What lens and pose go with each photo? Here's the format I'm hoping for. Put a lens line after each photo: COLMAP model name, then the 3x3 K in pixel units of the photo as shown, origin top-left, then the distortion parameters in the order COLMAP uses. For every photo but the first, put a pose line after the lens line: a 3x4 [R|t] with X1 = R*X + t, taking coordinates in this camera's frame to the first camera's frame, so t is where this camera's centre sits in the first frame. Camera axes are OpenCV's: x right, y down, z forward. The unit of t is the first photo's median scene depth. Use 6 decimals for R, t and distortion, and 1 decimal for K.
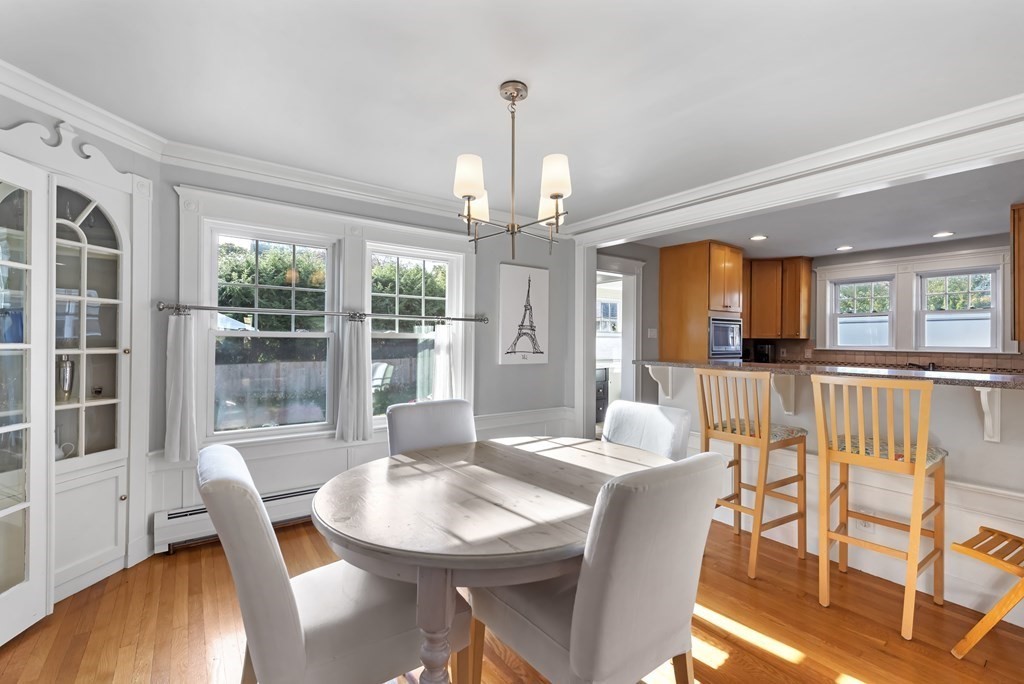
lens RADIAL K [[437.5, 0, 506.4], [0, 437.5, 337.6], [0, 0, 1]] dist [0.000086, -0.000248]
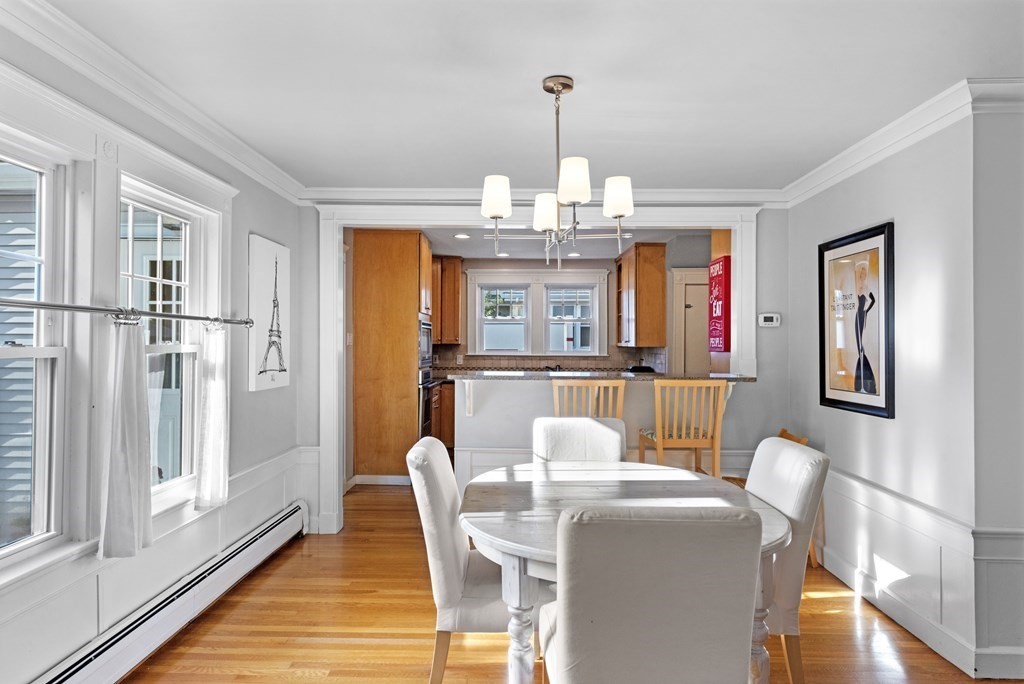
lens RADIAL K [[637.2, 0, 507.6], [0, 637.2, 342.1], [0, 0, 1]] dist [0.000425, -0.000922]
pose [[0.603201, -0.005051, 0.797573, -0.512521], [-0.001719, 0.999969, 0.007632, -0.017843], [-0.797587, -0.005974, 0.603174, 0.131122]]
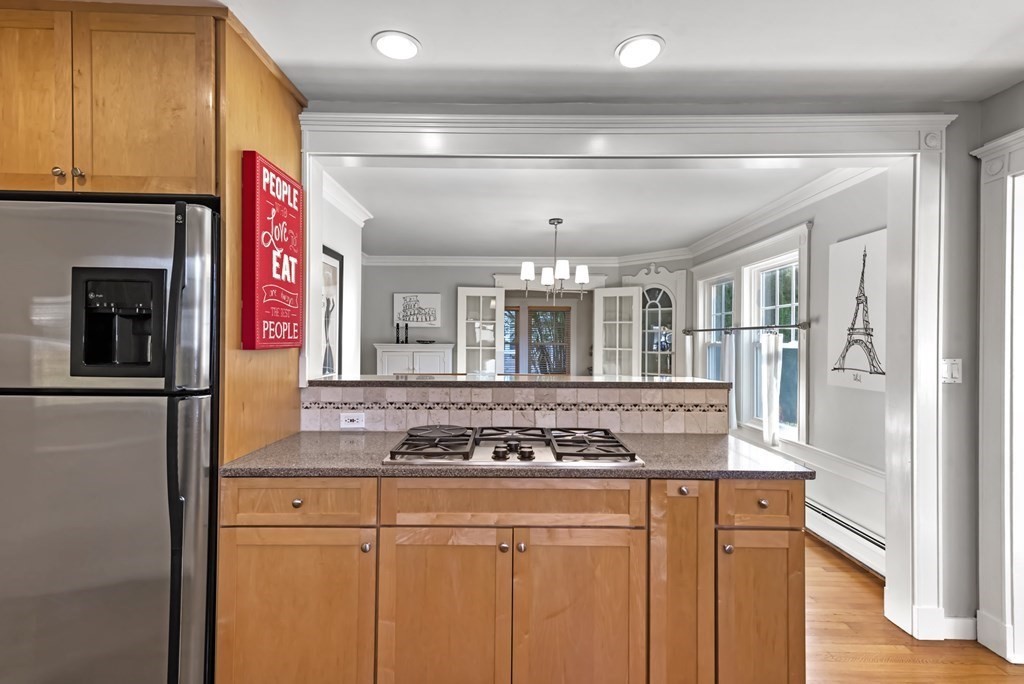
lens RADIAL K [[491.2, 0, 511.9], [0, 491.2, 348.5], [0, 0, 1]] dist [0.002965, 0.000191]
pose [[-0.572299, -0.004309, -0.820034, 0.915035], [-0.012689, 0.999913, 0.003601, 0.005486], [0.819947, 0.012466, -0.572304, 0.992342]]
